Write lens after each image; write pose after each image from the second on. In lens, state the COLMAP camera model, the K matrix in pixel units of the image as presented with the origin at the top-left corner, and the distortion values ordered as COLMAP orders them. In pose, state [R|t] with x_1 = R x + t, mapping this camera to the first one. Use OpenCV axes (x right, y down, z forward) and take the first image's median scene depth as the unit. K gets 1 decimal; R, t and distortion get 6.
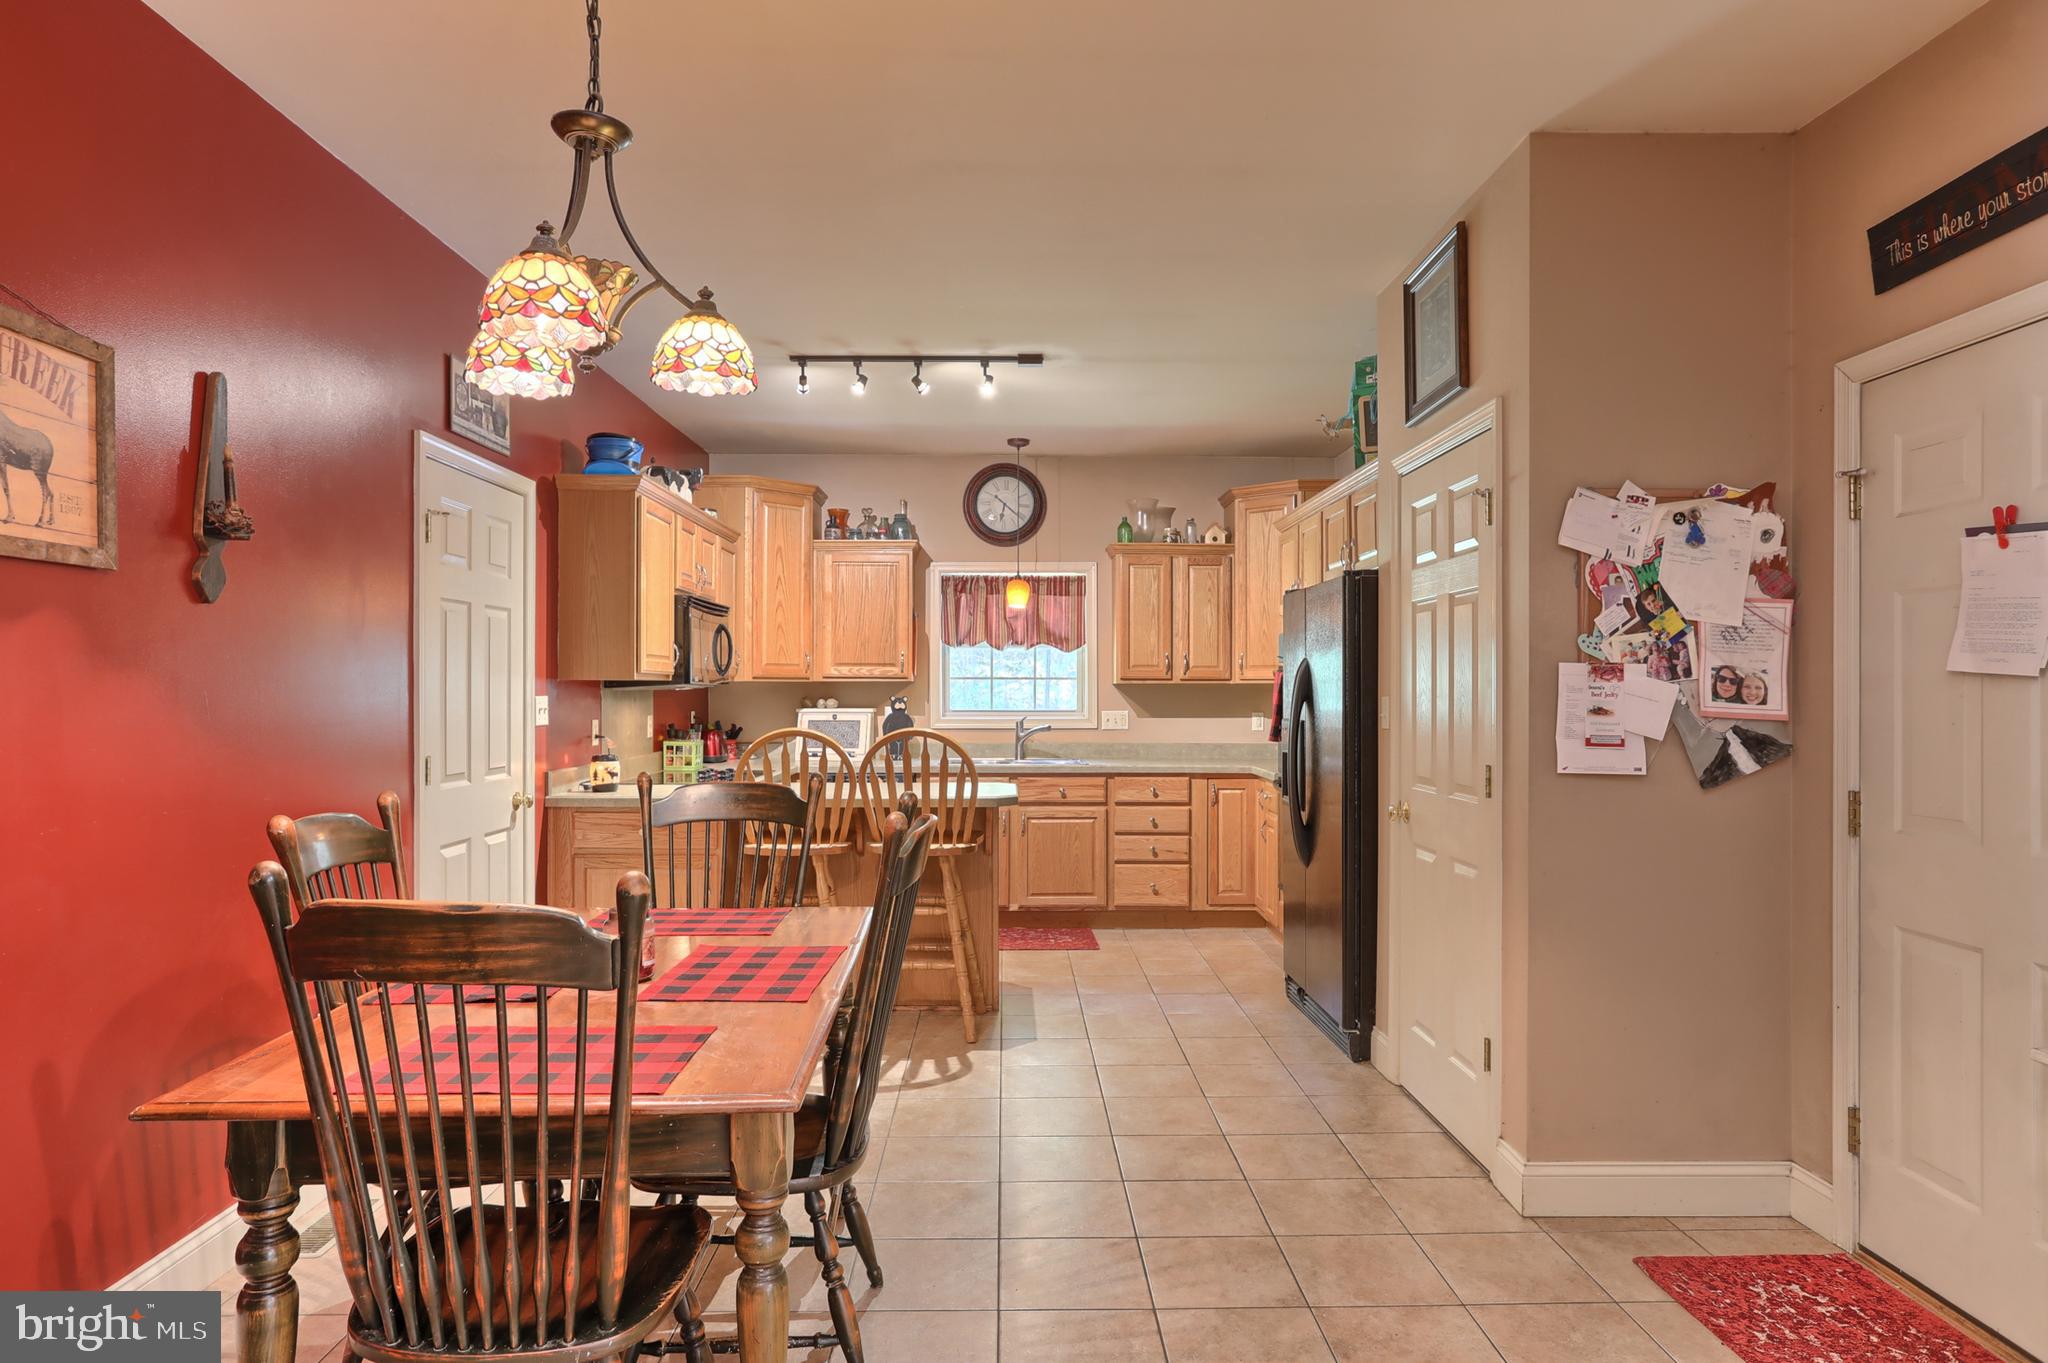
lens RADIAL K [[1179.7, 0, 1023.3], [0, 1179.7, 681.4], [0, 0, 1]] dist [-0.000456, 0.000103]
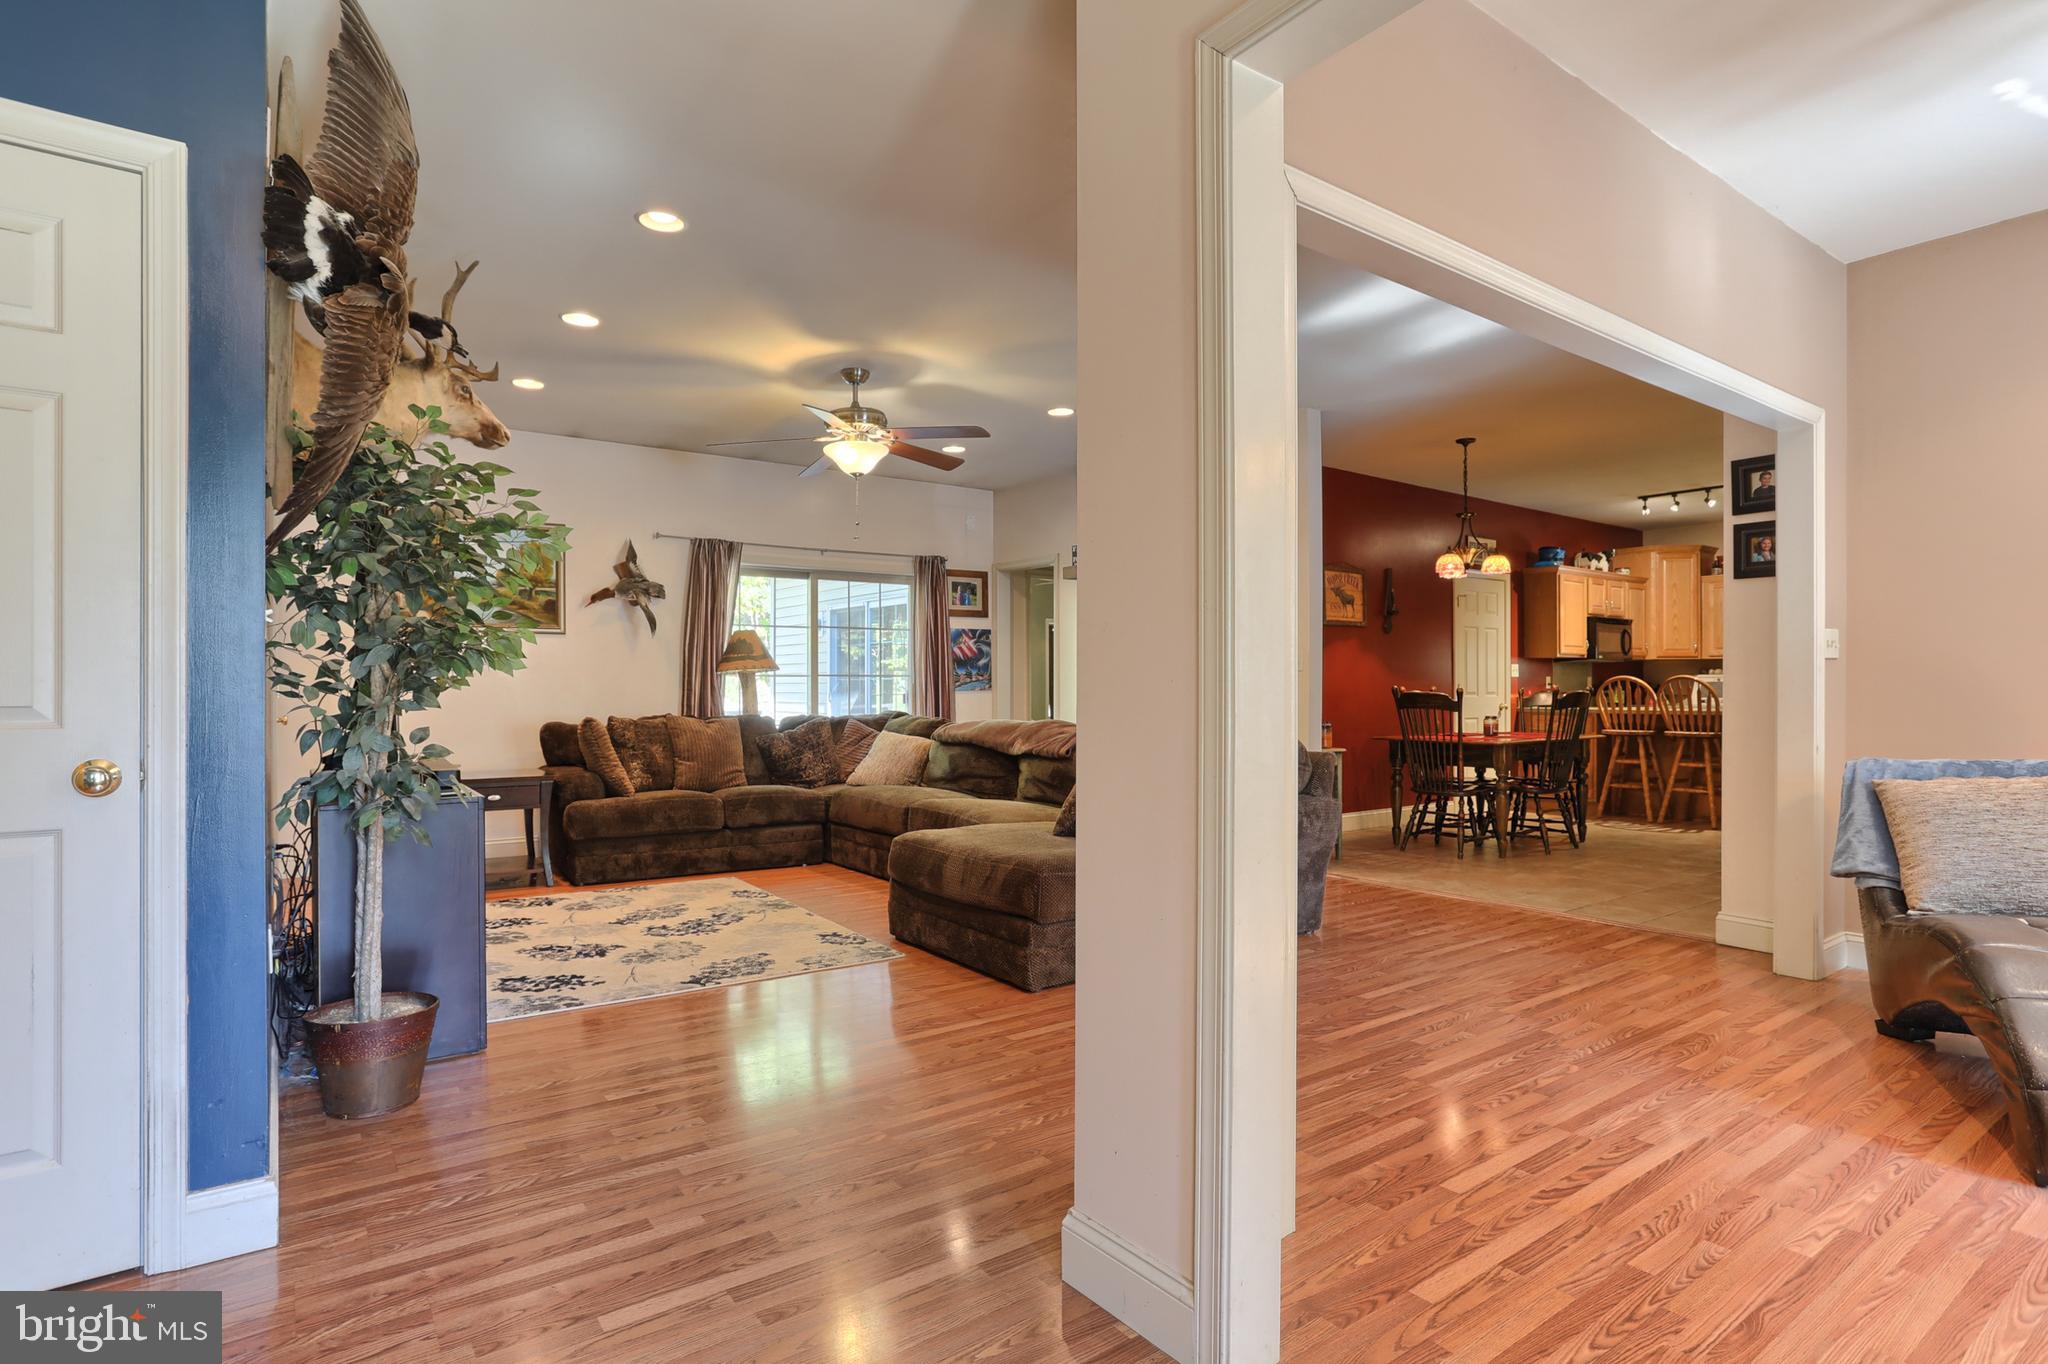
lens RADIAL K [[1068.3, 0, 1023.0], [0, 1068.3, 686.9], [0, 0, 1]] dist [-0.030861, -0.000253]
pose [[0.574357, -0.000589, -0.818605, 0.680299], [0.004330, 0.999988, 0.002318, 0.043163], [0.818593, -0.004876, 0.574353, -0.912463]]
